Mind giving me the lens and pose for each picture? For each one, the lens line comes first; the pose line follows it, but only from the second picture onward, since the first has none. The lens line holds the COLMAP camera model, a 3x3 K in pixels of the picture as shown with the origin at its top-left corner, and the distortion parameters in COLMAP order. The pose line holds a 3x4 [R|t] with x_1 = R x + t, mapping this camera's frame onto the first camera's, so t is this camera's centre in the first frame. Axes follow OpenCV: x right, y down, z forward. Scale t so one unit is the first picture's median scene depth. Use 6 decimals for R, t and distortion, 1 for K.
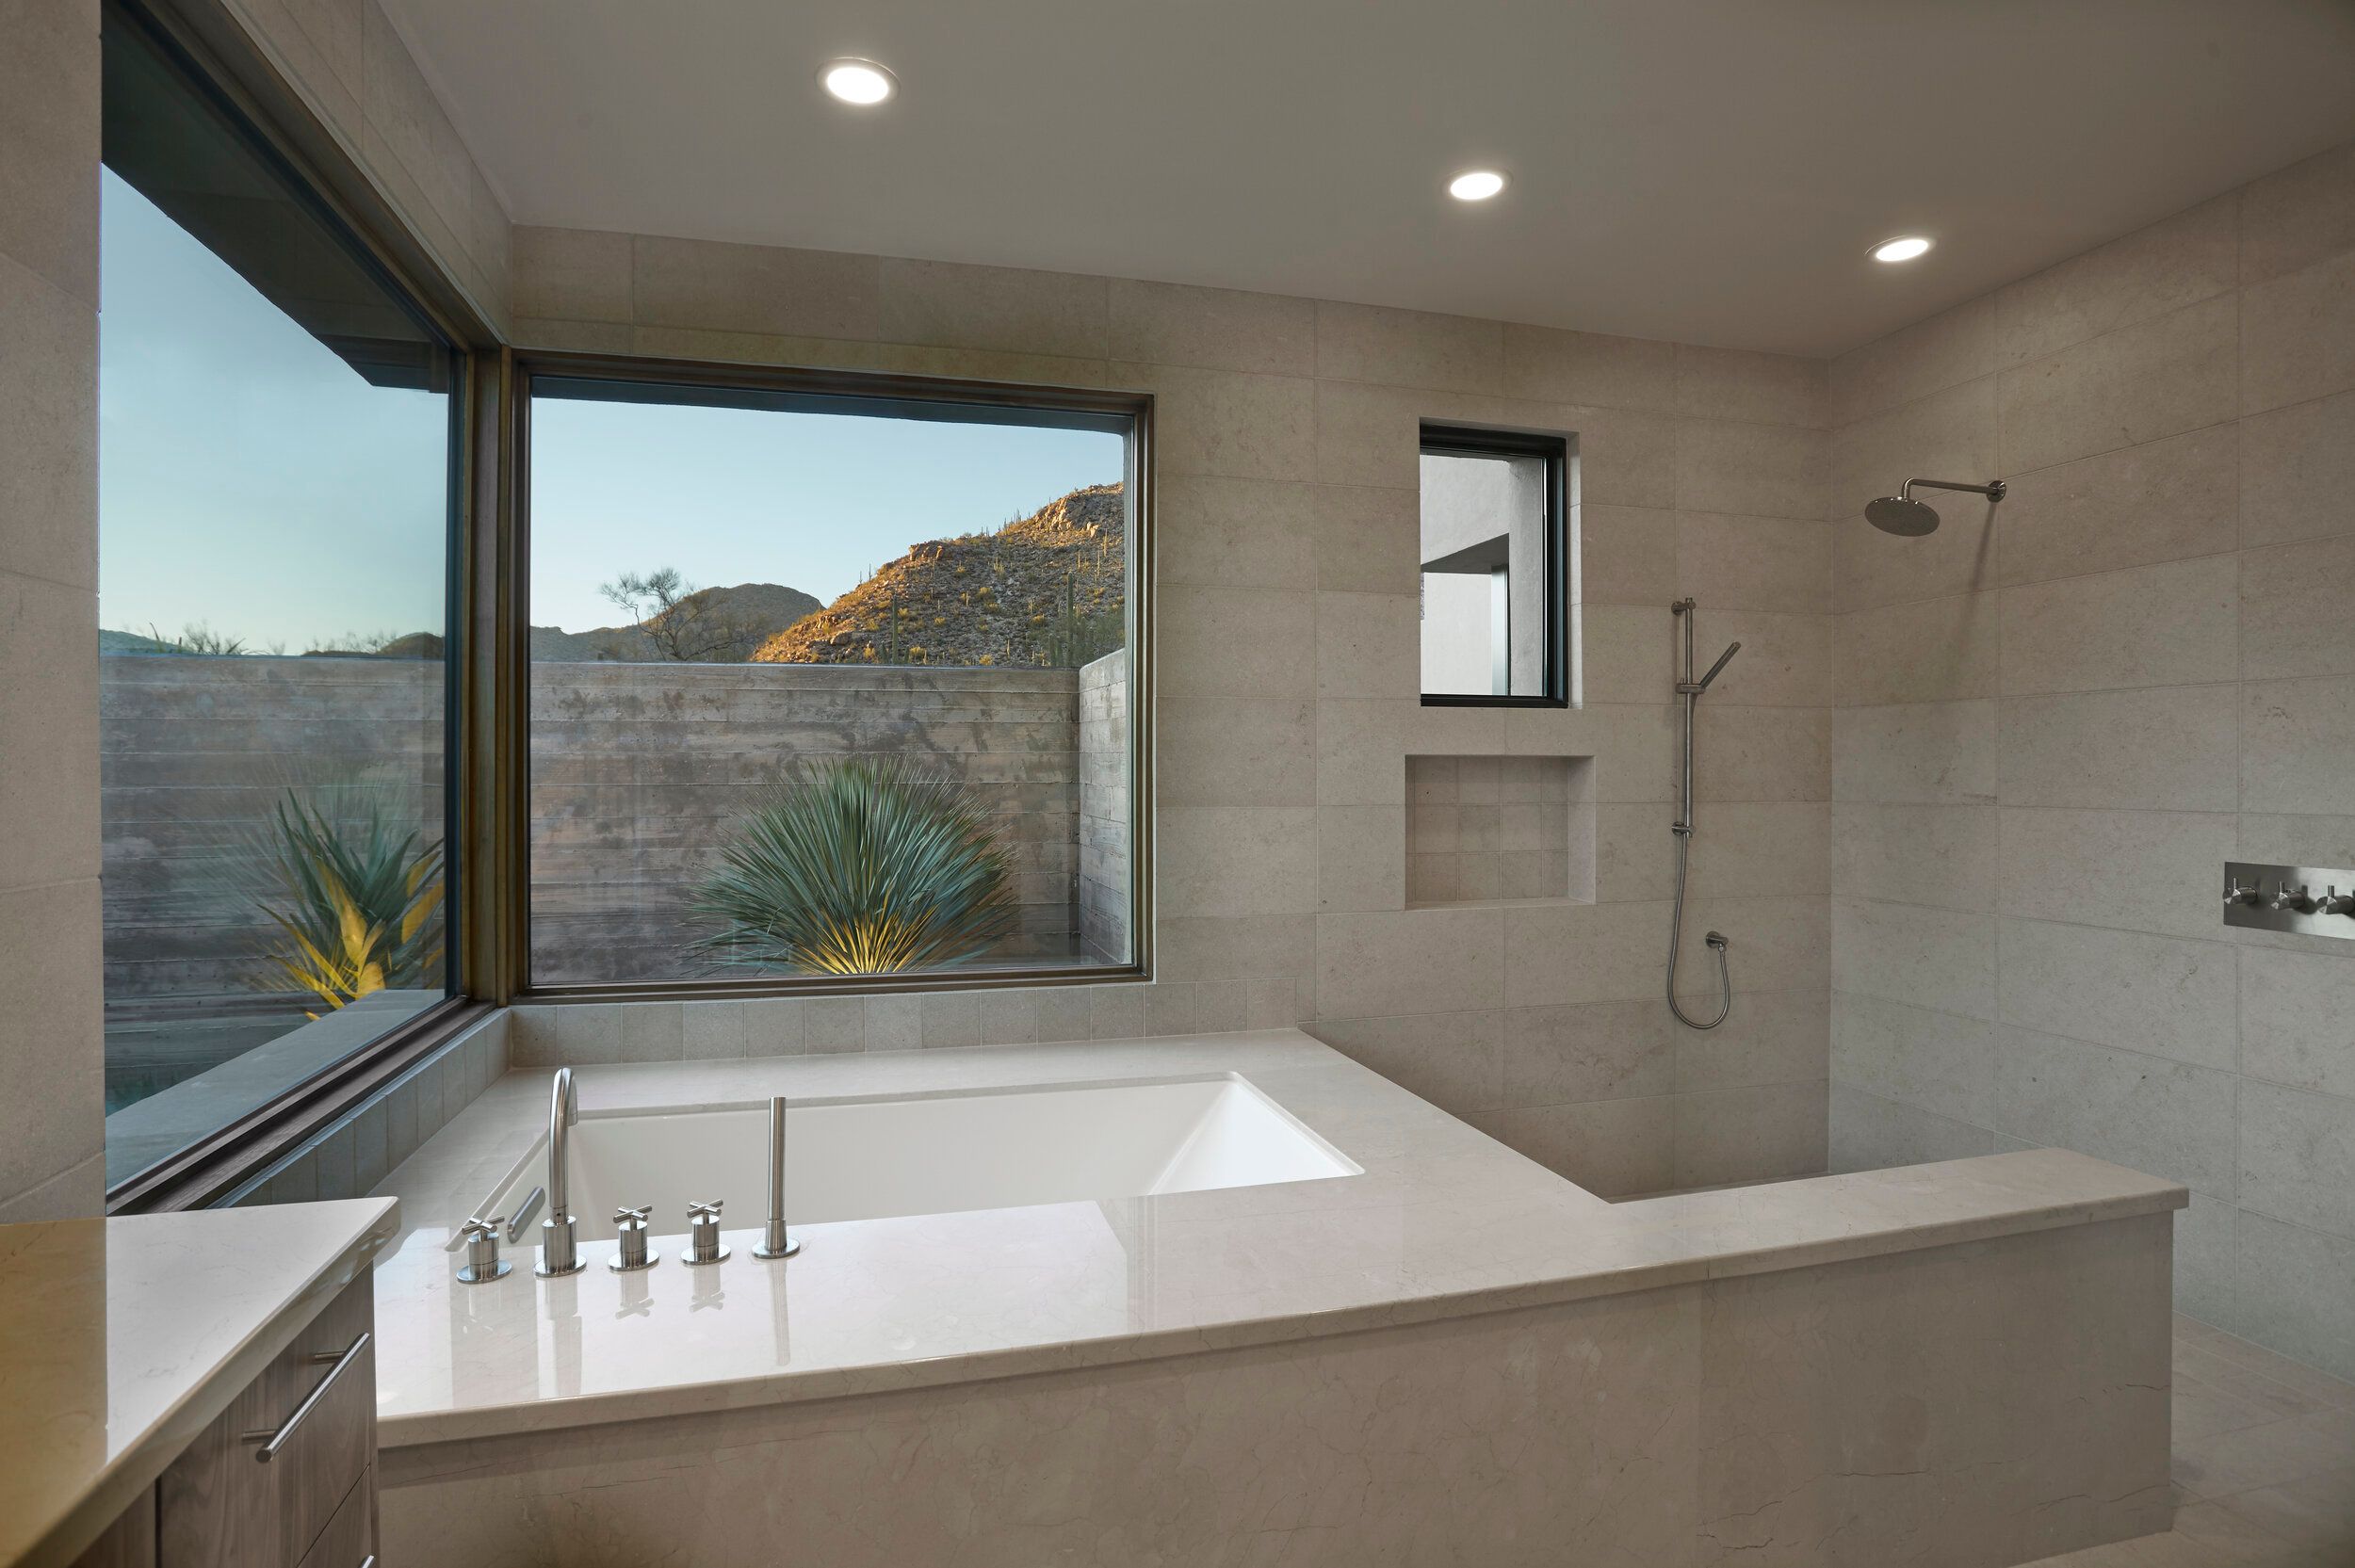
lens RADIAL K [[1238.3, 0, 1169.5], [0, 1238.3, 783.9], [0, 0, 1]] dist [-0.060174, 0.037204]
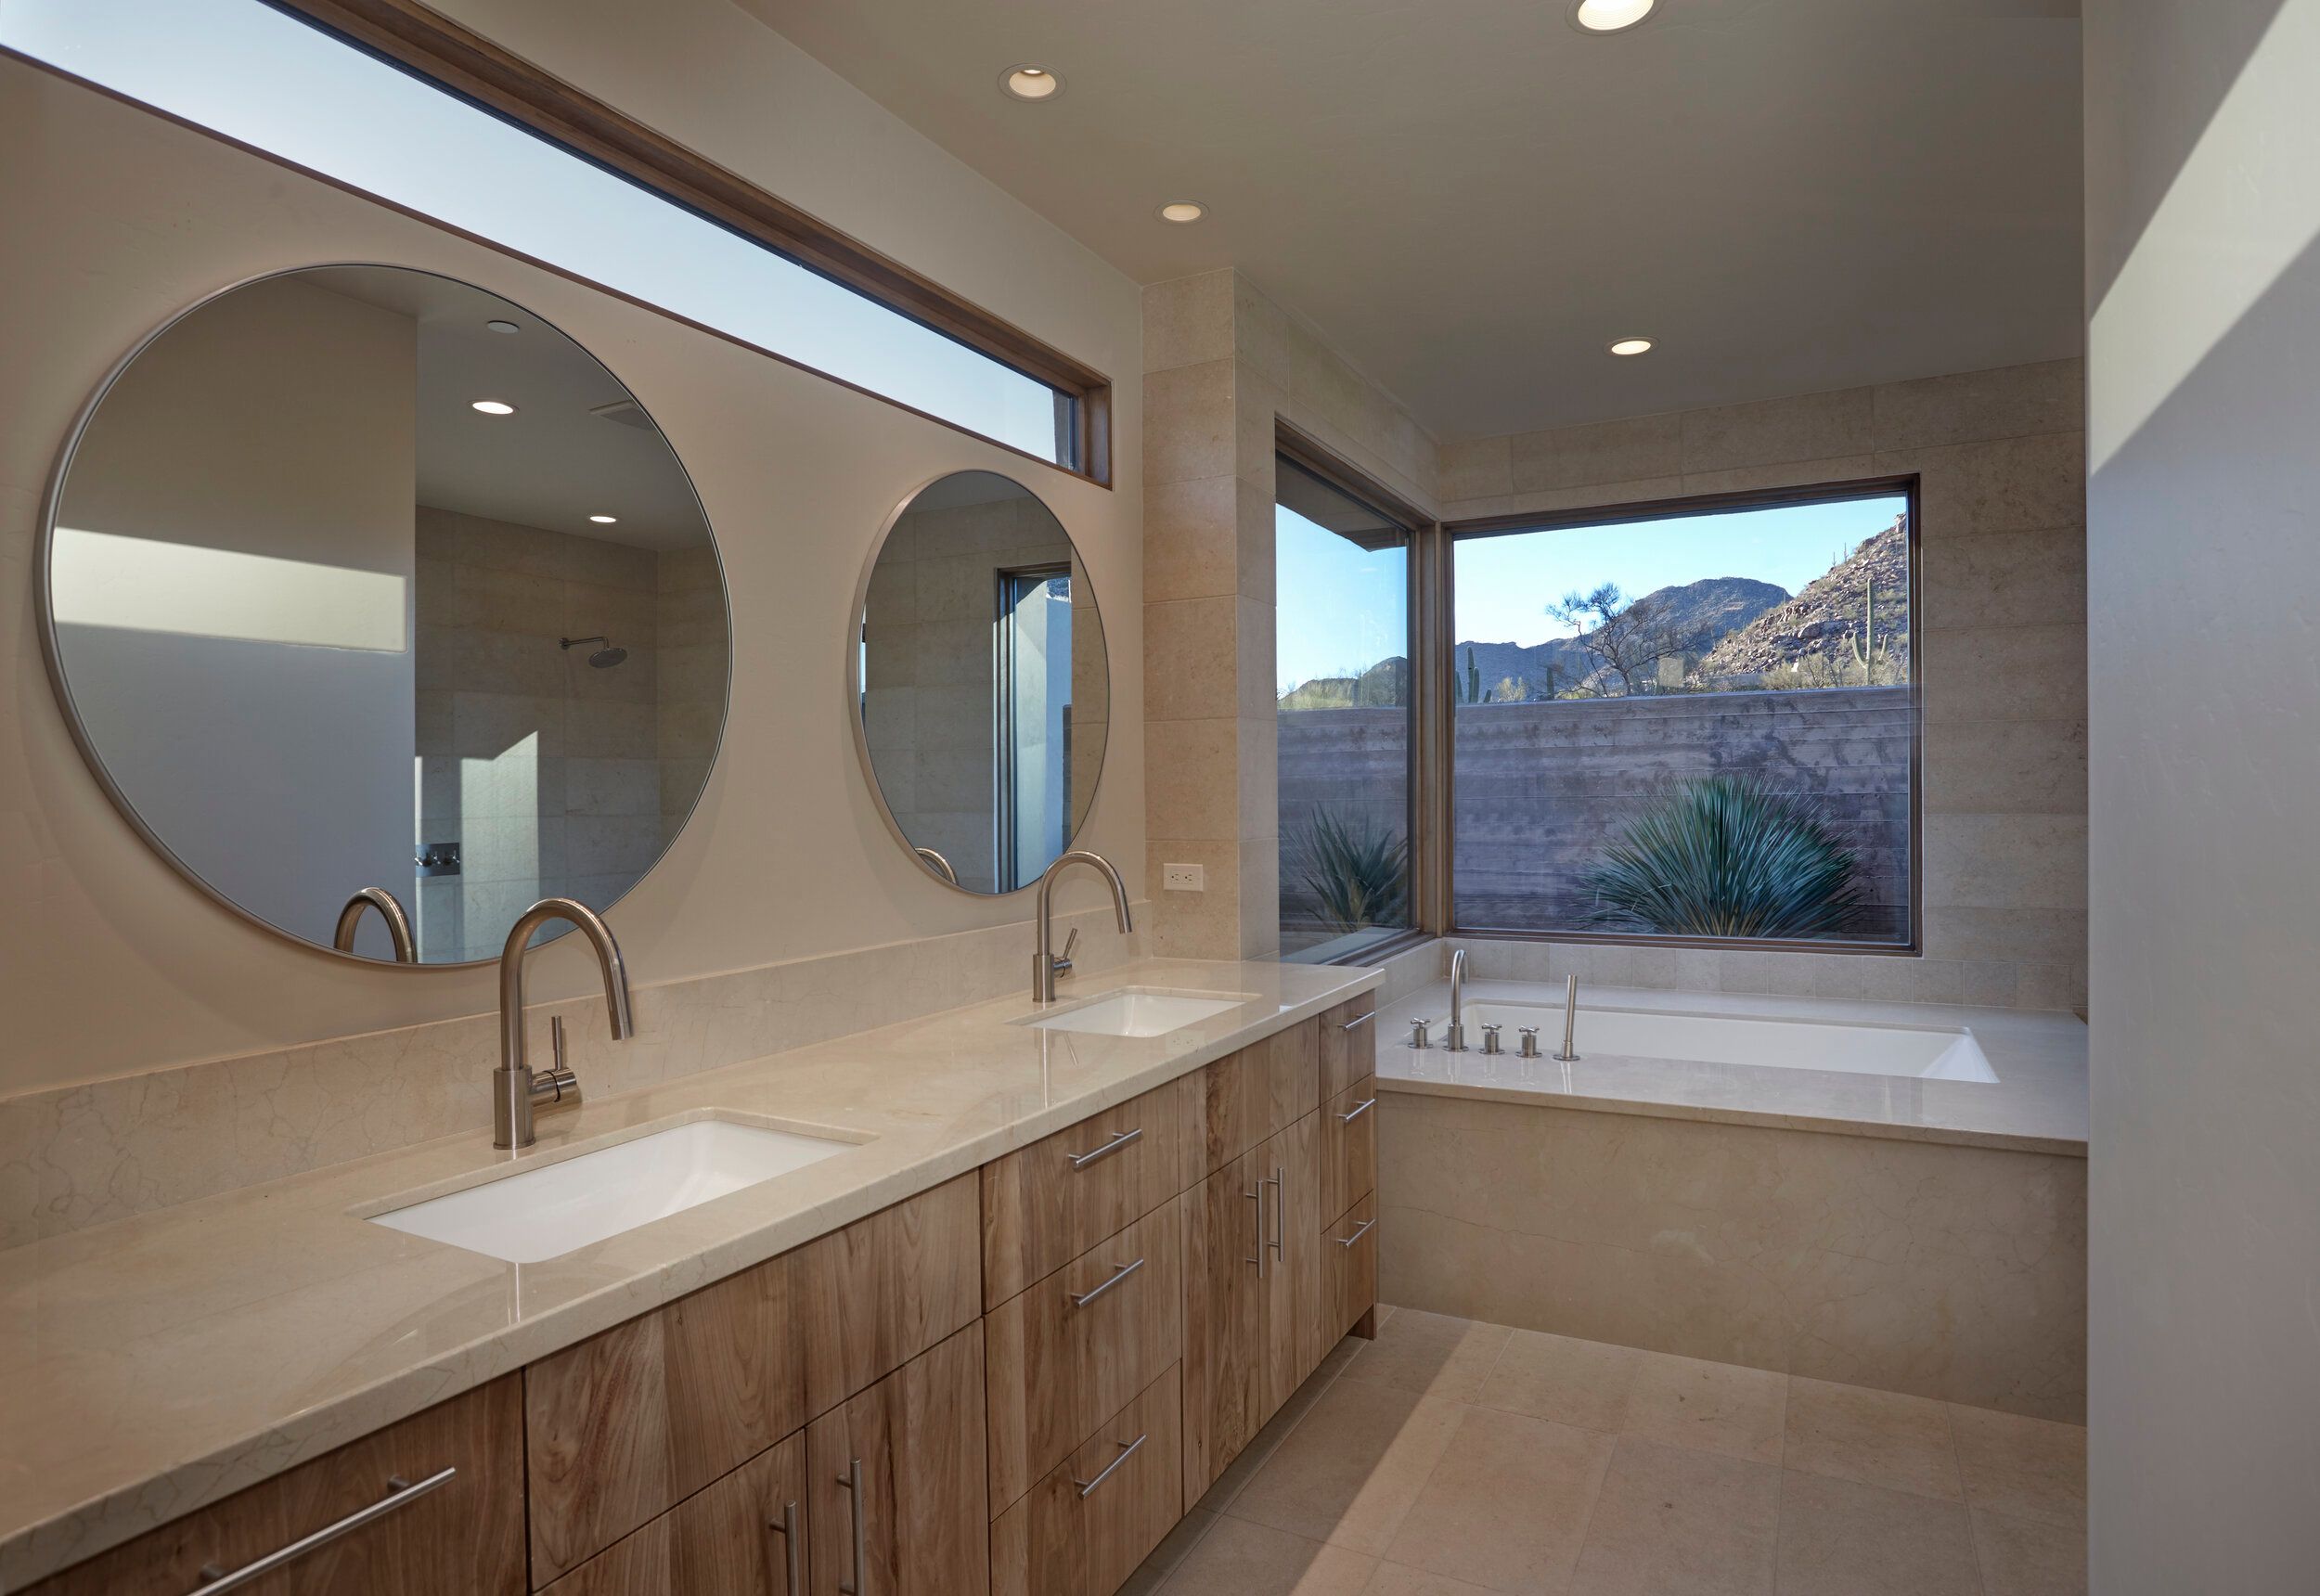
lens RADIAL K [[1296.6, 0, 1160.0], [0, 1296.6, 798.0], [0, 0, 1]] dist [-0.026555, 0.000046]
pose [[0.743969, -0.005053, -0.668195, 0.165676], [0.006794, 0.999977, 0.000002, -0.001133], [0.668180, -0.004542, 0.743986, -0.266071]]
